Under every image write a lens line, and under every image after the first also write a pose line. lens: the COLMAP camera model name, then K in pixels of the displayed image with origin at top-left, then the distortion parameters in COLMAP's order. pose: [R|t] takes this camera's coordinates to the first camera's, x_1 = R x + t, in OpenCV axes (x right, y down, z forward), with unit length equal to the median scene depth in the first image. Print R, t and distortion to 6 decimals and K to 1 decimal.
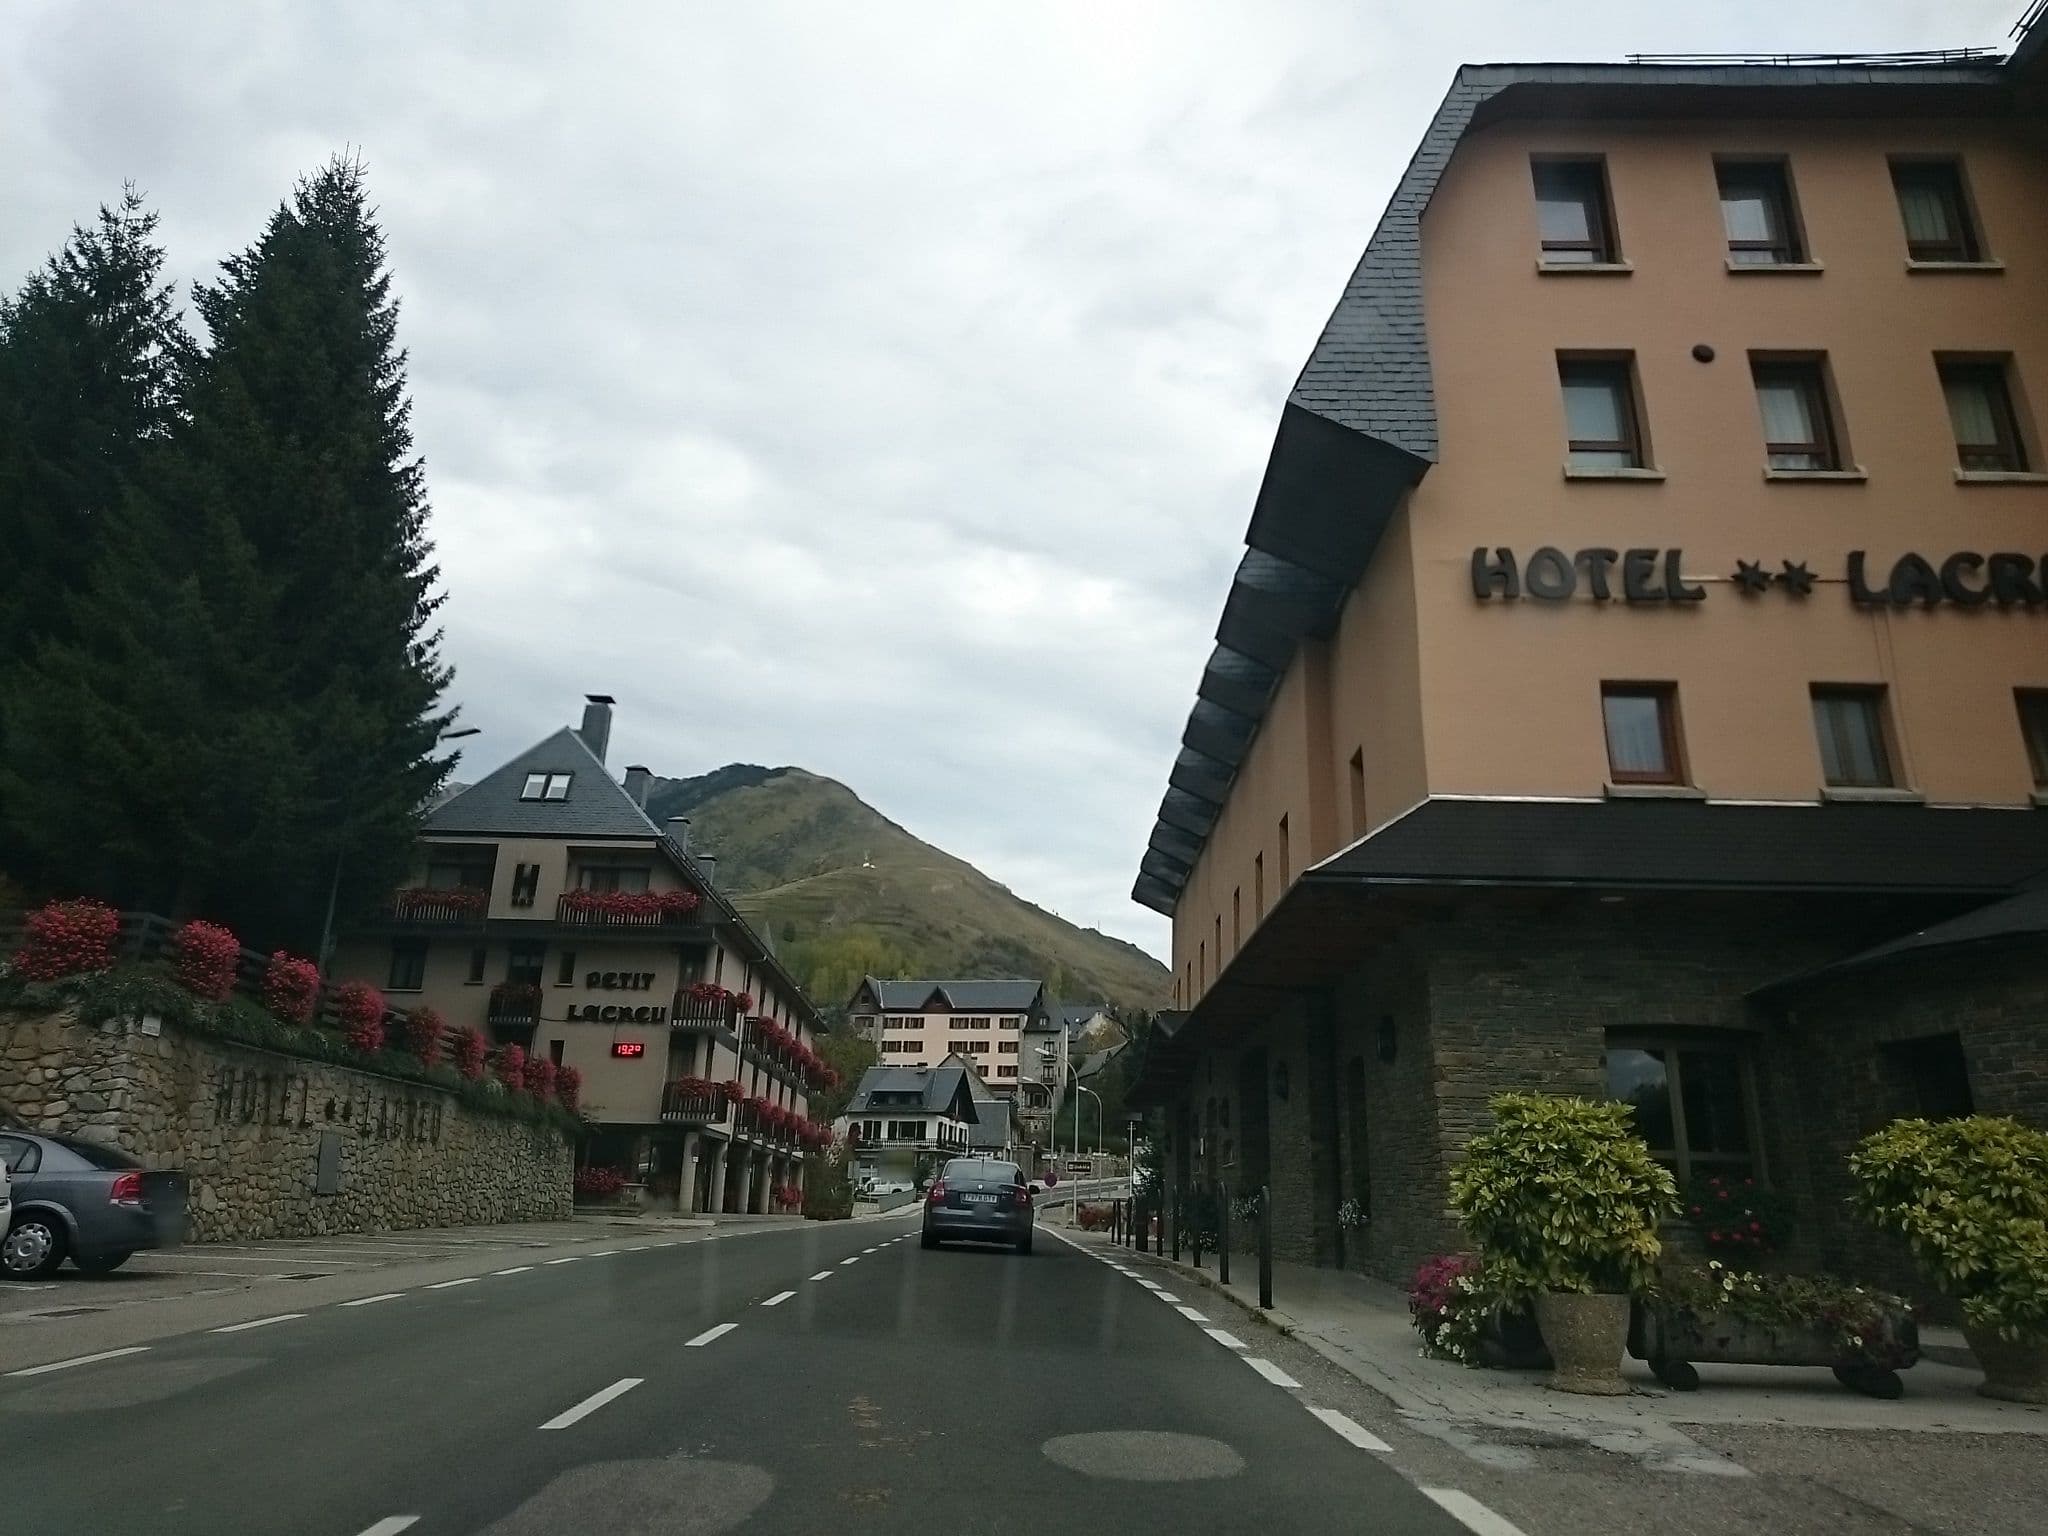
lens RADIAL K [[1359.0, 0, 1086.5], [0, 1359.0, 721.0], [0, 0, 1]] dist [-0.004727, -0.000859]
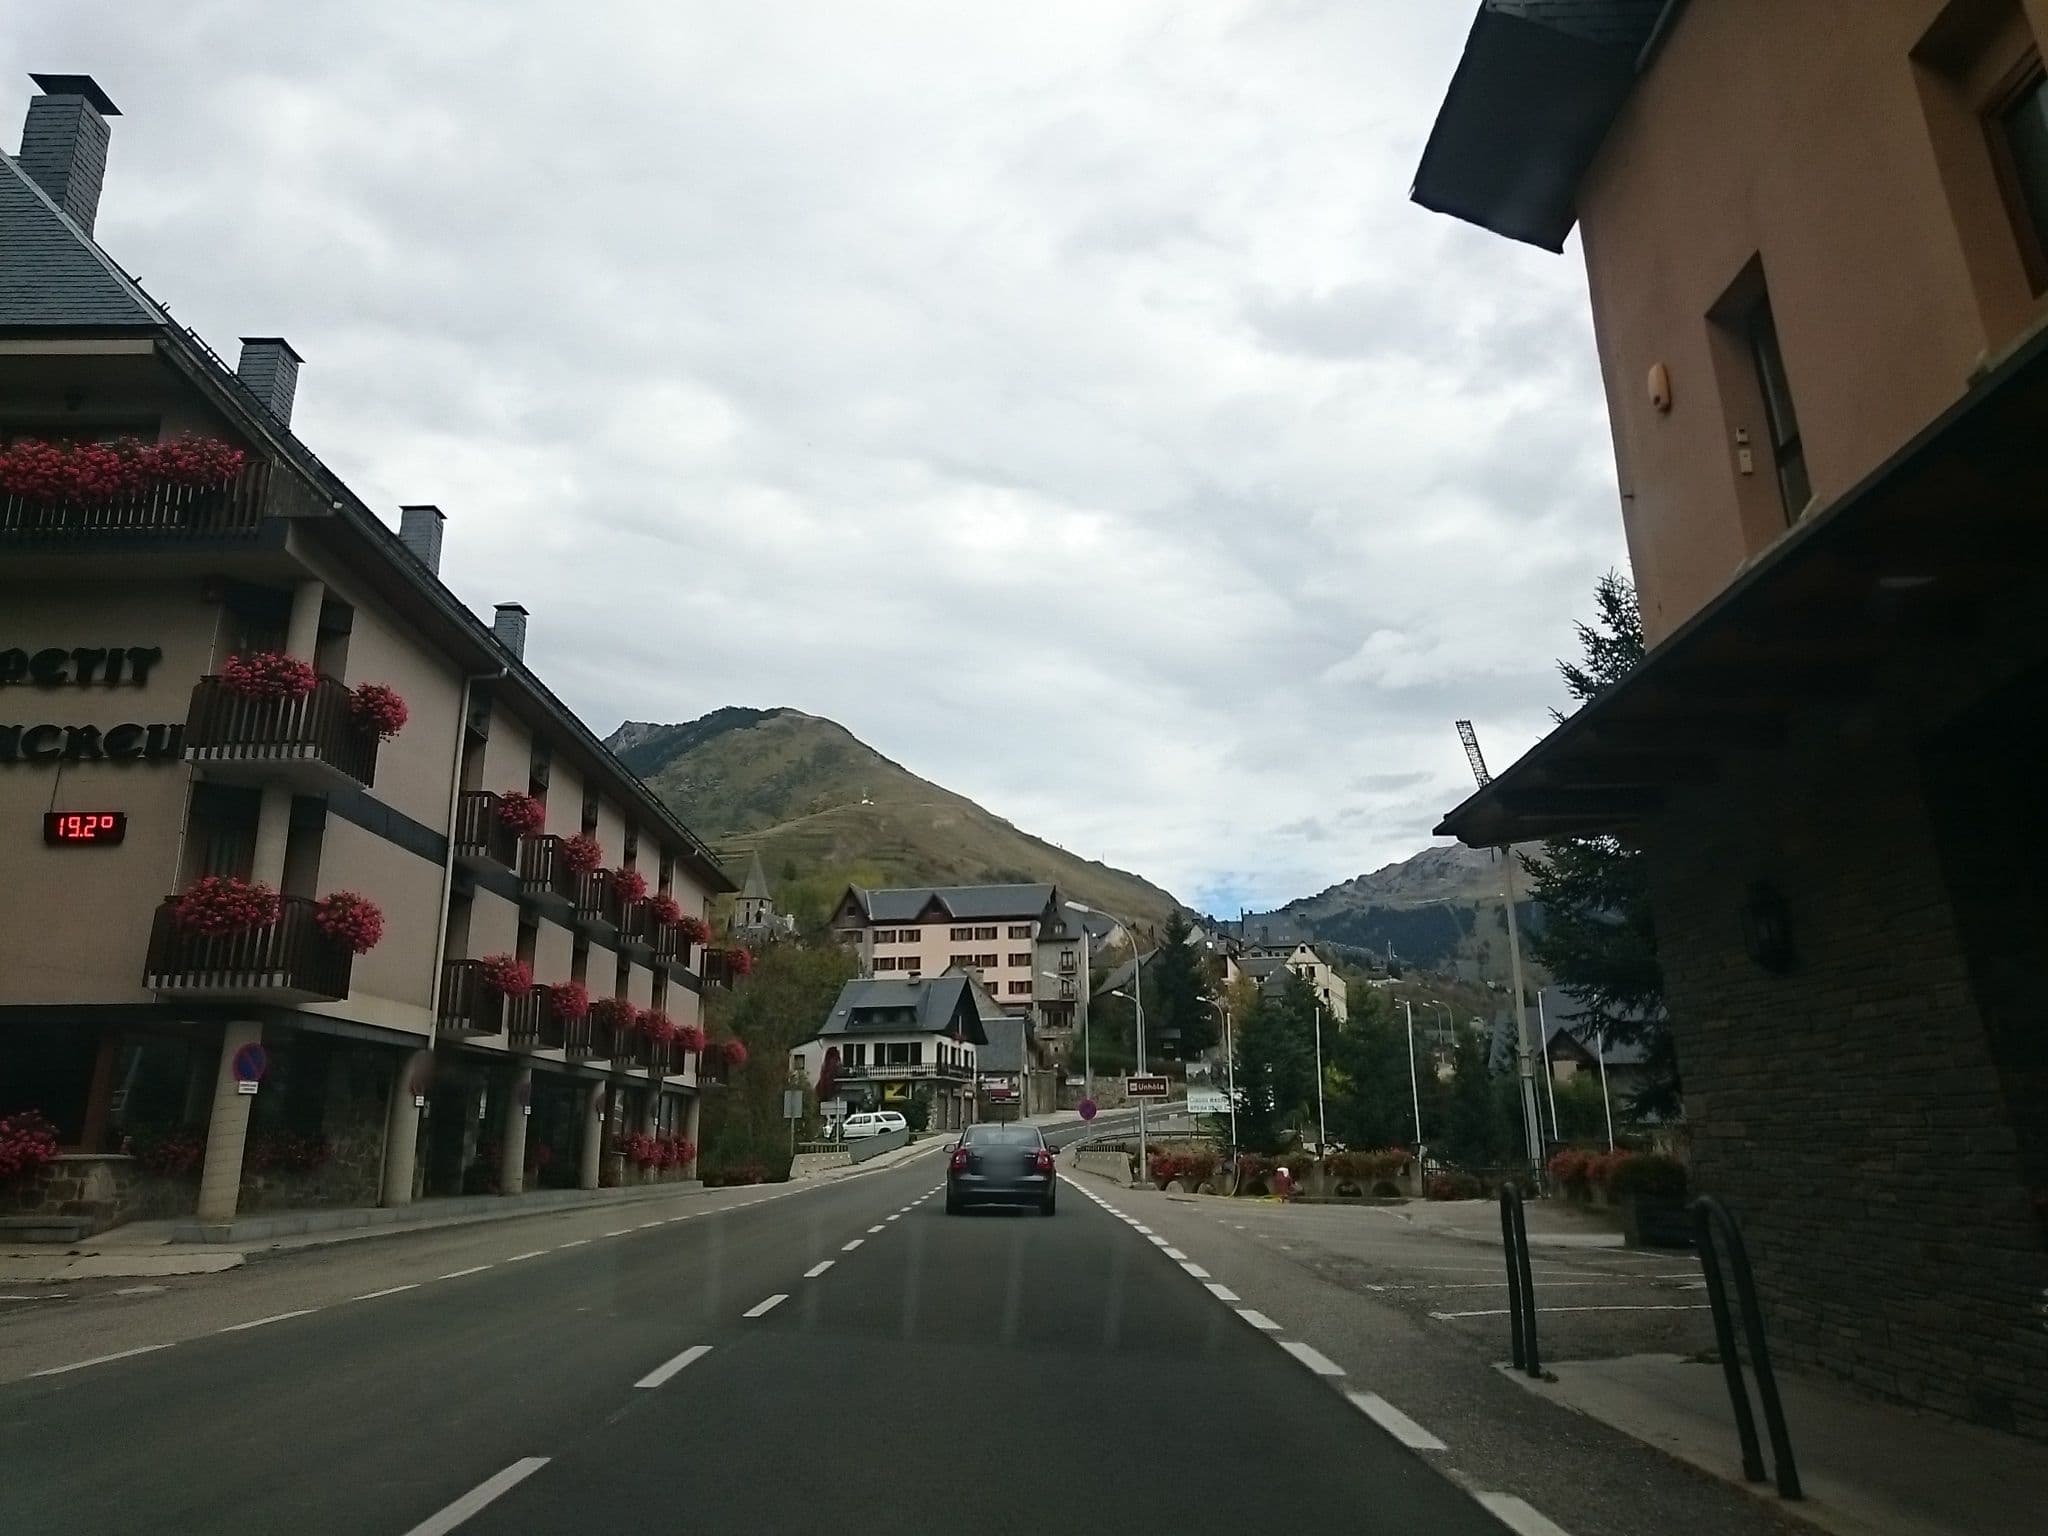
lens RADIAL K [[1354.2, 0, 1024.0], [0, 1354.2, 768.0], [0, 0, 1]] dist [-0.003955, -0.001540]
pose [[0.997967, -0.044831, -0.045303, -0.010784], [0.048257, 0.995816, 0.077600, 0.053138], [0.041635, -0.079628, 0.995955, 0.157847]]
